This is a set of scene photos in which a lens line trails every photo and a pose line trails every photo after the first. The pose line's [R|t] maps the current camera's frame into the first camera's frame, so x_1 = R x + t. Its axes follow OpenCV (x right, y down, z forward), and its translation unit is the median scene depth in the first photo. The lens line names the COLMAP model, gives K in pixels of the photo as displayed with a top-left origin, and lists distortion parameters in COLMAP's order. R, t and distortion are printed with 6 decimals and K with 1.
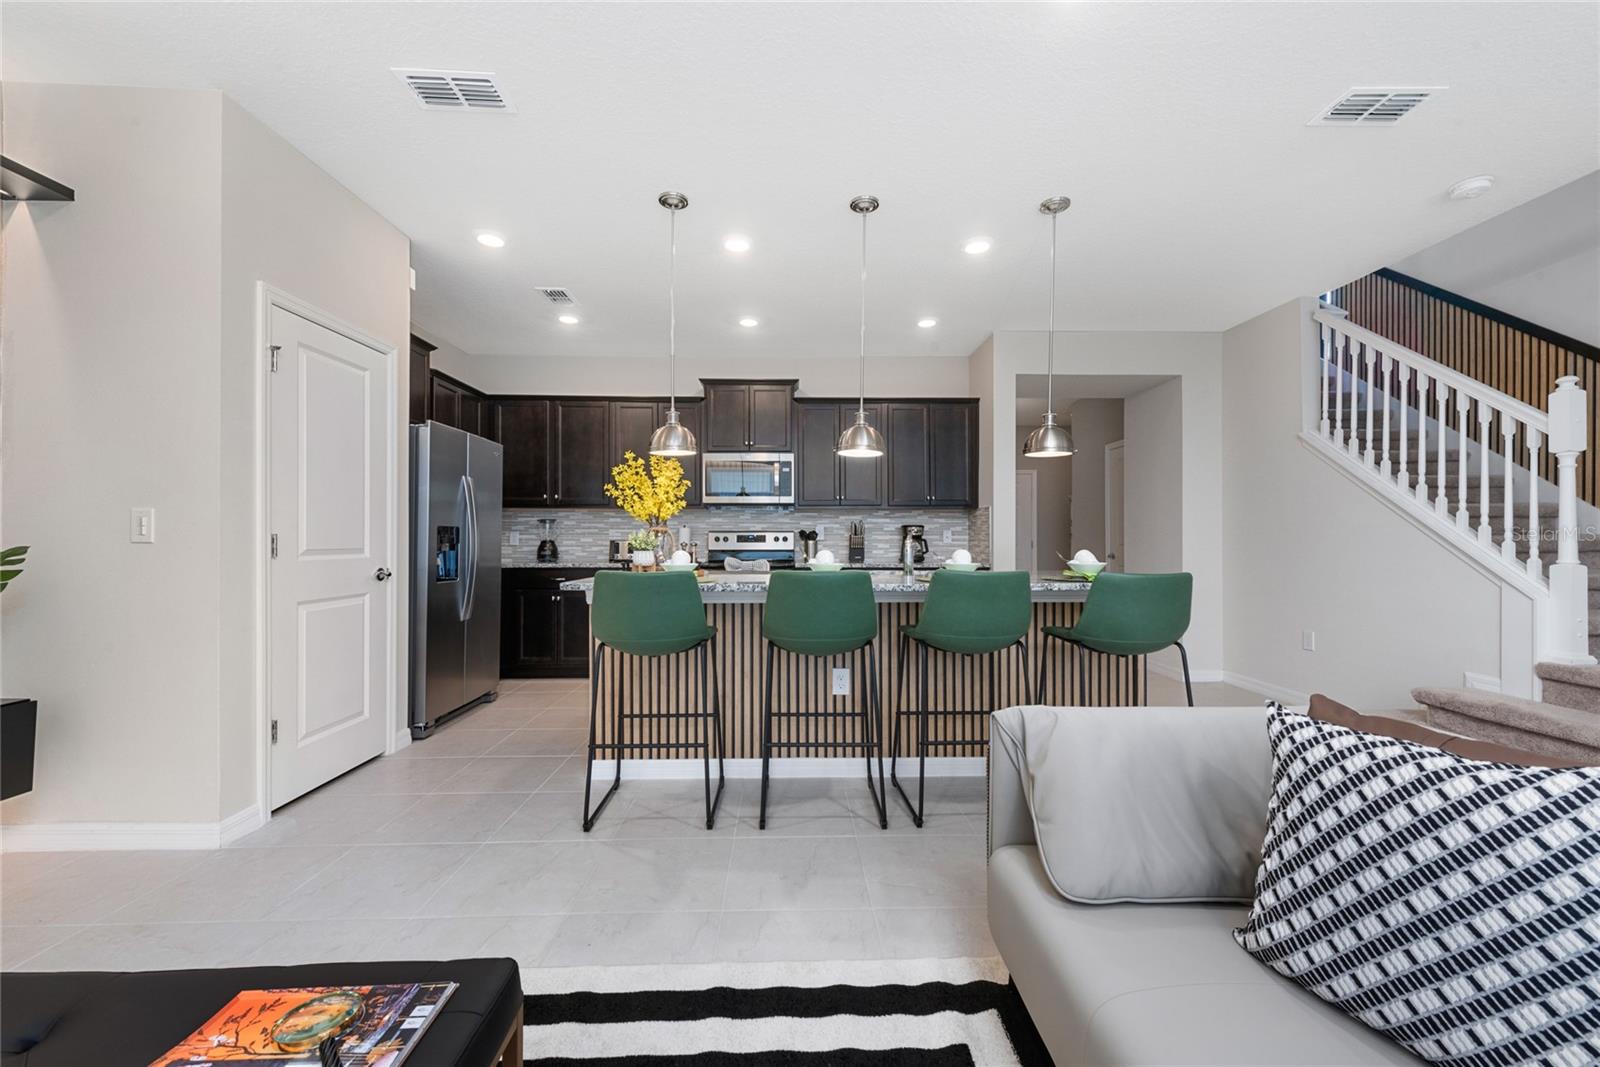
lens RADIAL K [[630.5, 0, 806.6], [0, 630.5, 539.7], [0, 0, 1]] dist [0.008352, -0.000487]
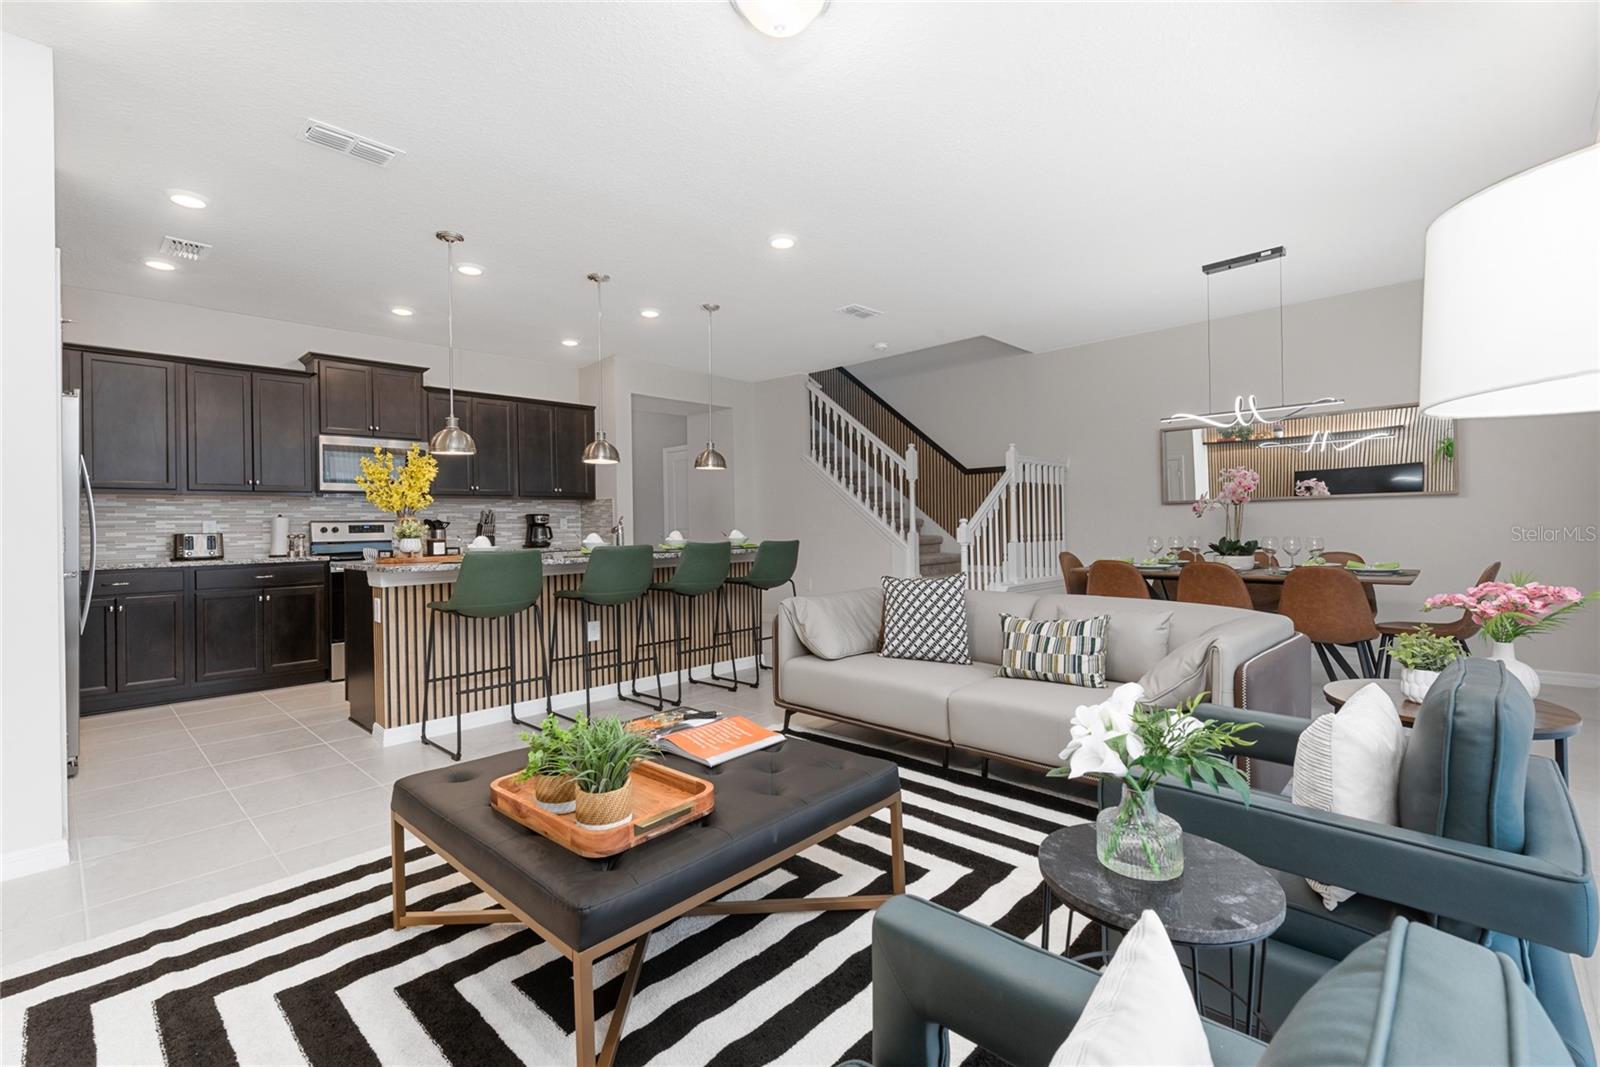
lens RADIAL K [[706.1, 0, 825.9], [0, 706.1, 524.7], [0, 0, 1]] dist [-0.001235, -0.000368]
pose [[0.690413, -0.013198, 0.723295, -0.418402], [0.016638, 0.999859, 0.002363, 0.001238], [-0.723224, 0.010403, 0.690535, -0.245155]]
